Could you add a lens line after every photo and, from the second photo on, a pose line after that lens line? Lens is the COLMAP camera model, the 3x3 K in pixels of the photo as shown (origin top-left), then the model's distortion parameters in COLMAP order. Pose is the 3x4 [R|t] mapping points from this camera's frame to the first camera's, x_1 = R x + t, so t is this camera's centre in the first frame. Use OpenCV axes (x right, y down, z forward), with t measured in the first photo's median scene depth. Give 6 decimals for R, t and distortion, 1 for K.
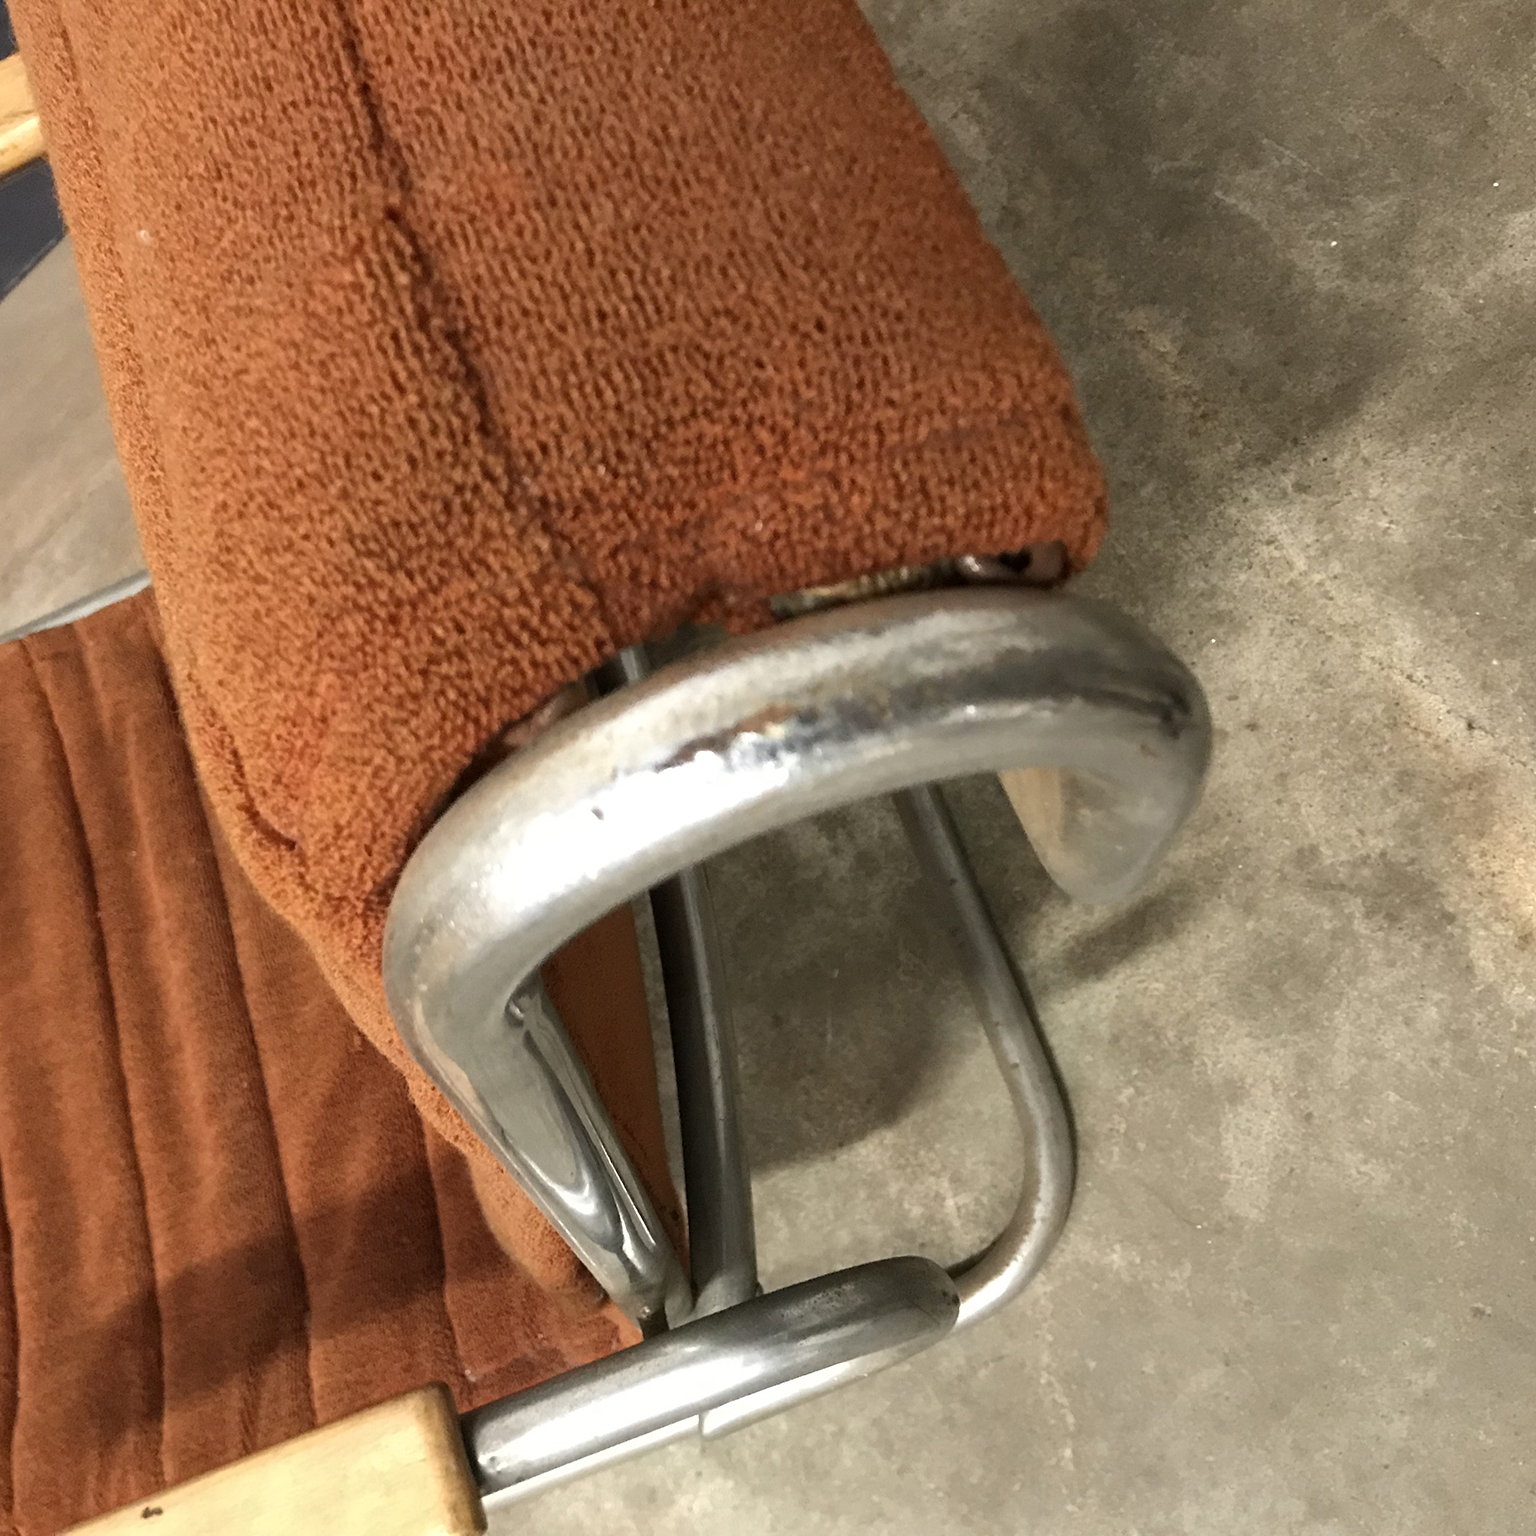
lens RADIAL K [[1699.5, 0, 781.3], [0, 1699.5, 767.2], [0, 0, 1]] dist [0.002157, 0.000000]
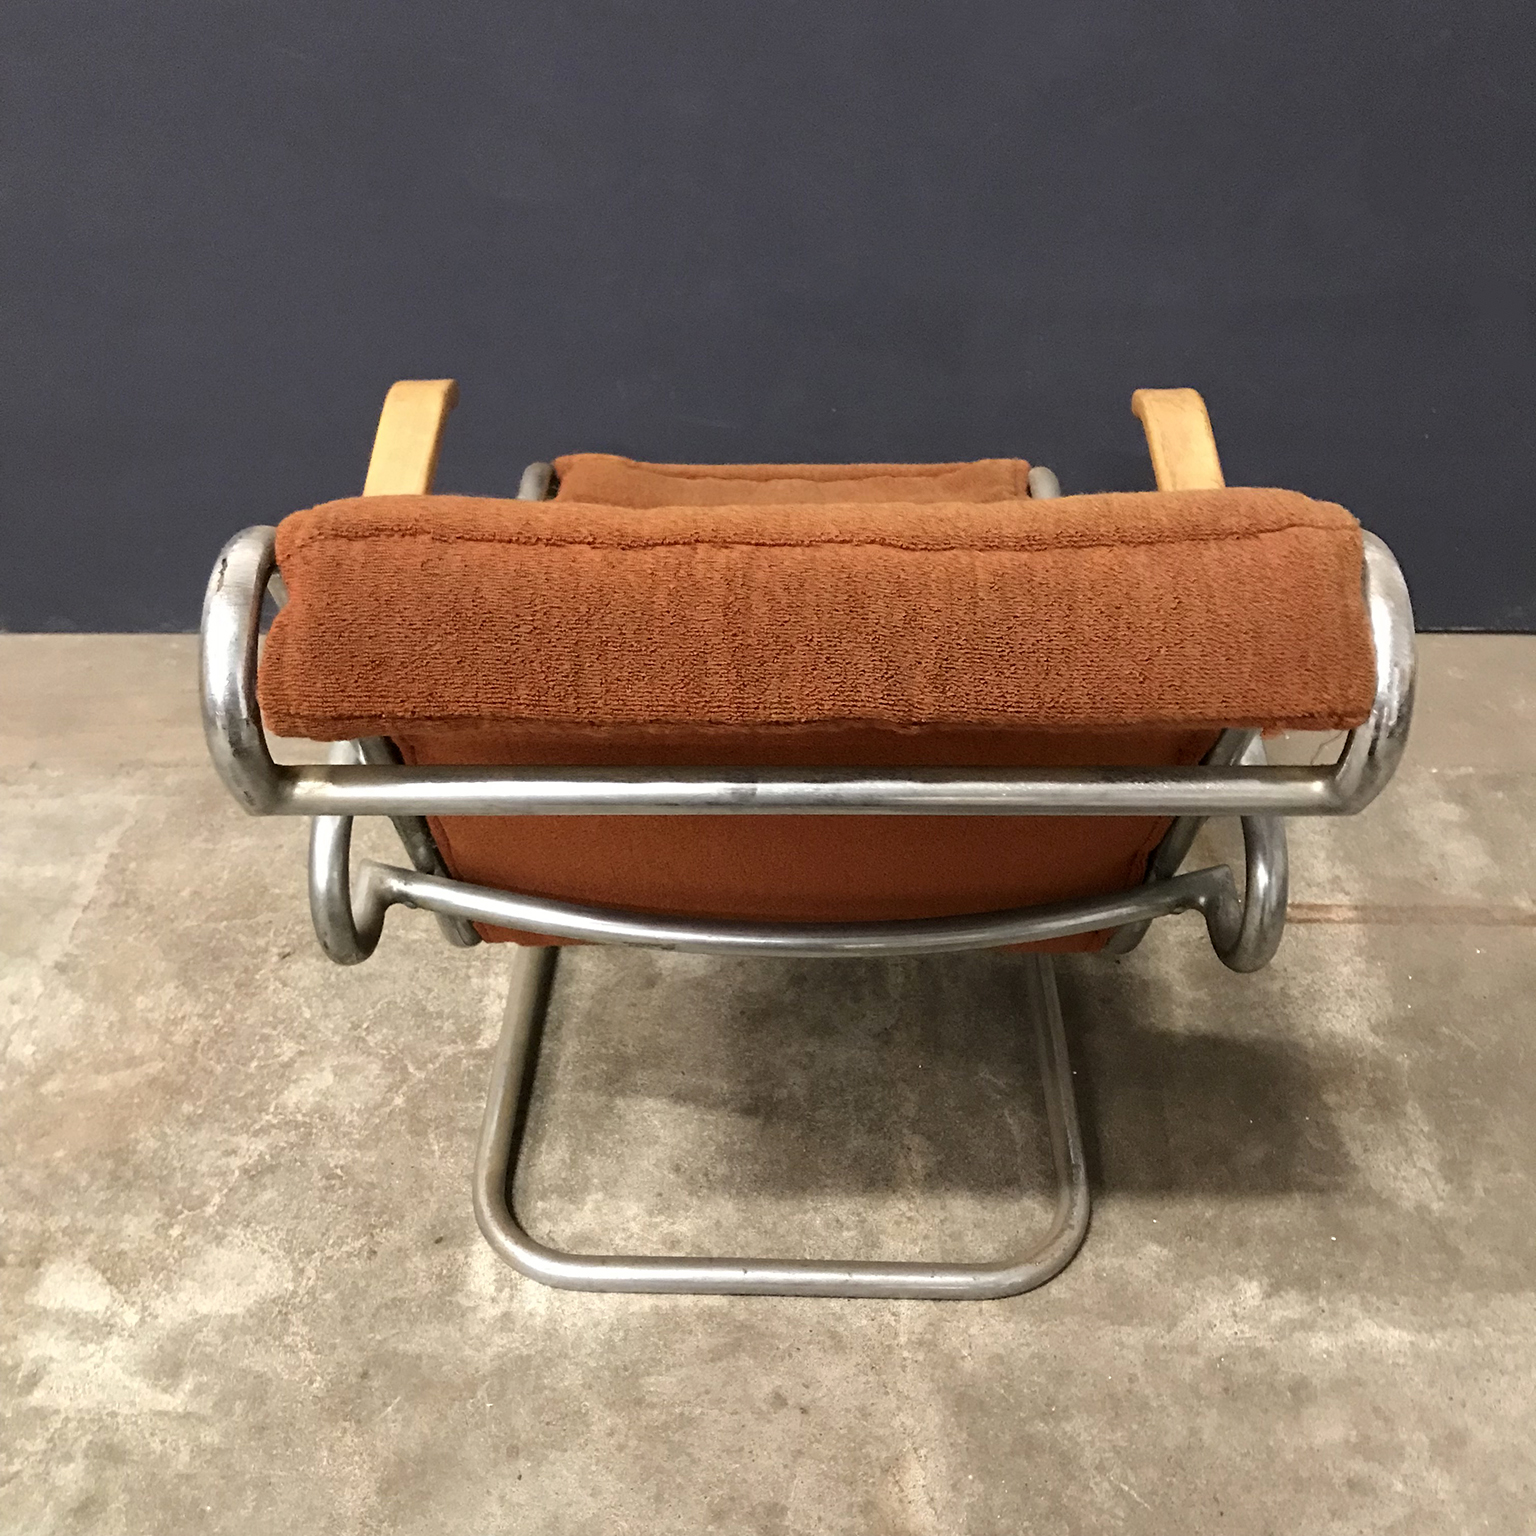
lens RADIAL K [[1699.5, 0, 770.5], [0, 1699.5, 763.9], [0, 0, 1]] dist [0.002157, 0.000000]
pose [[0.760285, 0.641196, -0.104084, 0.075816], [-0.608390, 0.646711, -0.460029, 0.288649], [-0.227657, 0.413077, 0.881782, -0.388470]]
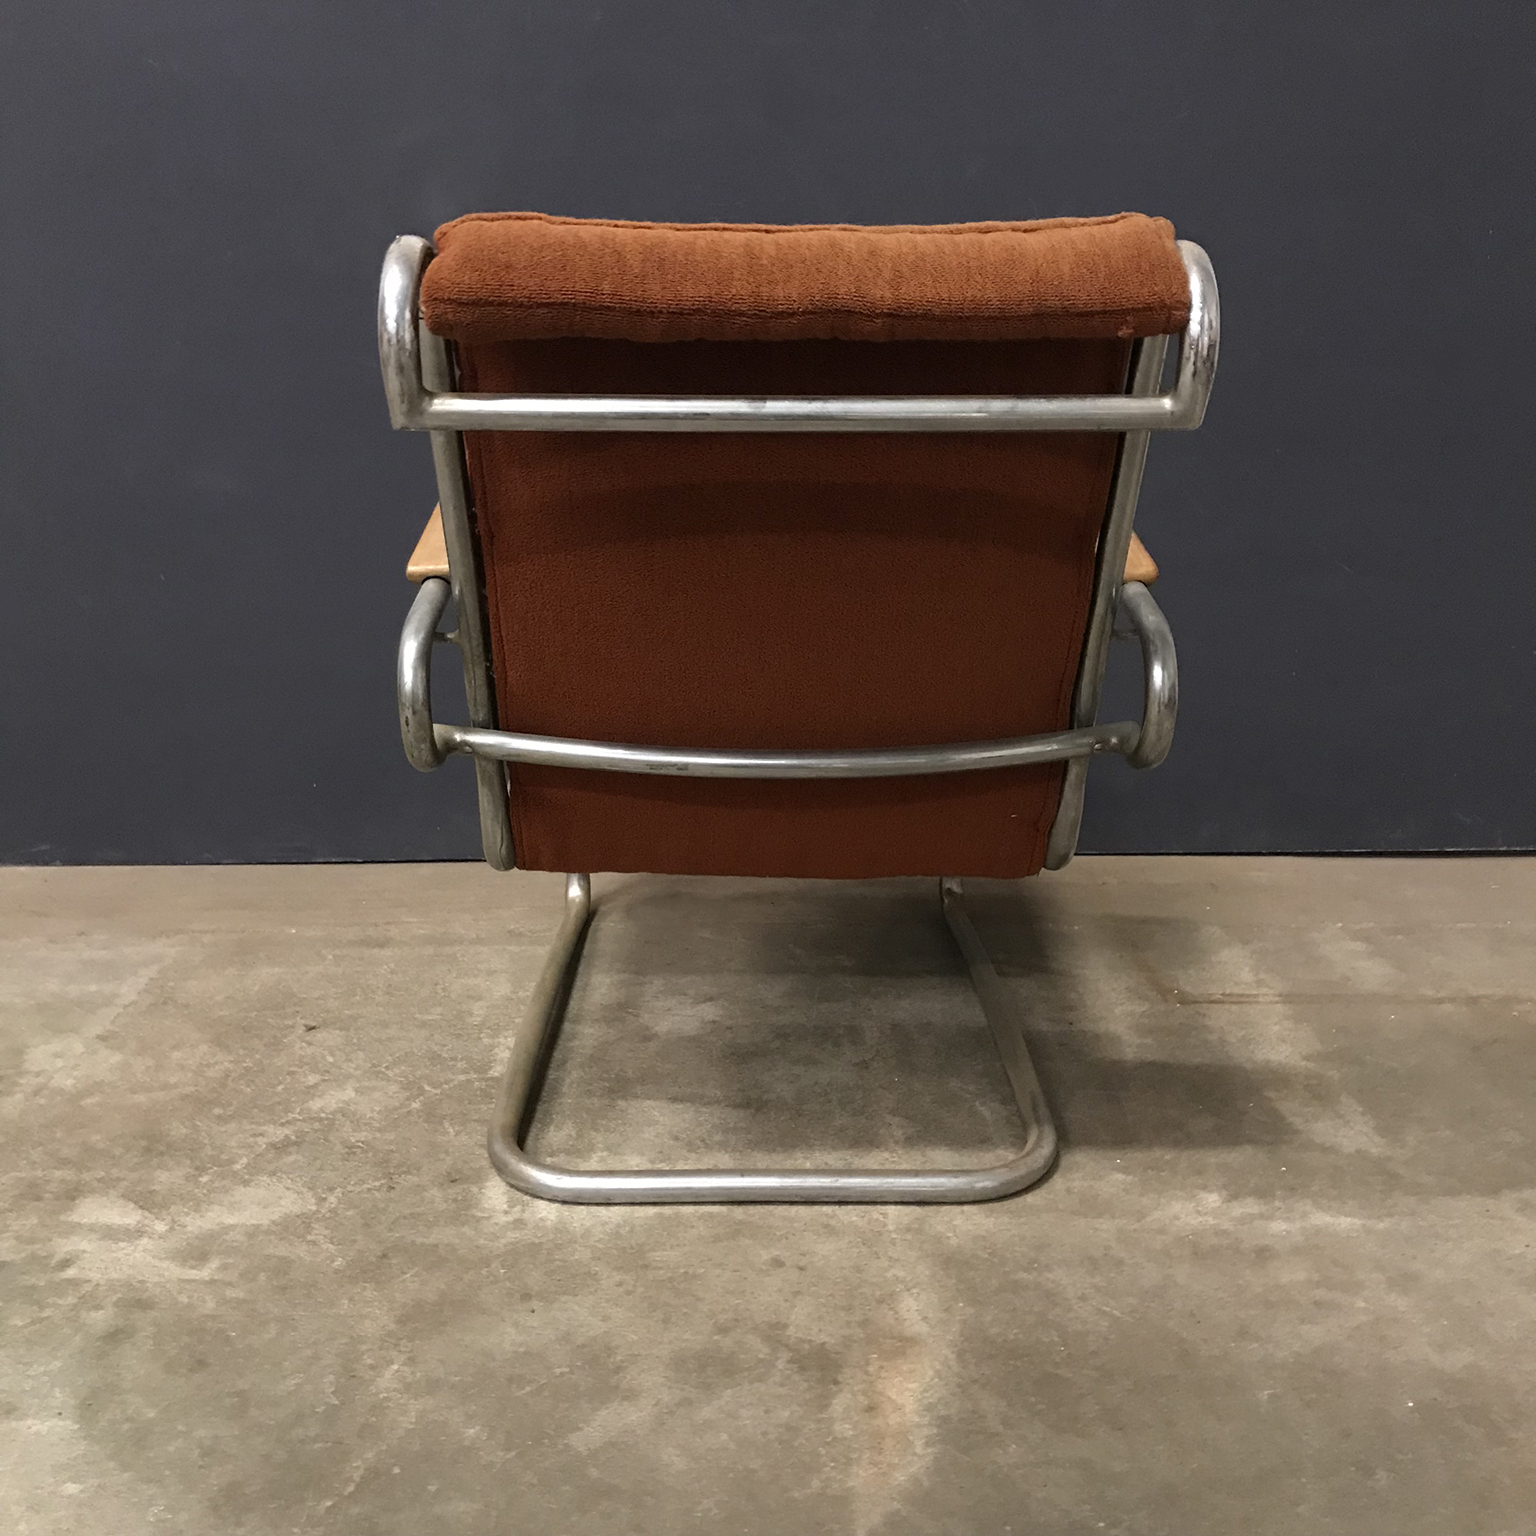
lens RADIAL K [[1699.5, 0, 776.0], [0, 1699.5, 775.1], [0, 0, 1]] dist [0.002157, 0.000000]
pose [[0.774440, 0.544206, -0.322617, 0.515707], [-0.583294, 0.416749, -0.697200, 0.835723], [-0.244970, 0.728121, 0.640179, -0.200589]]
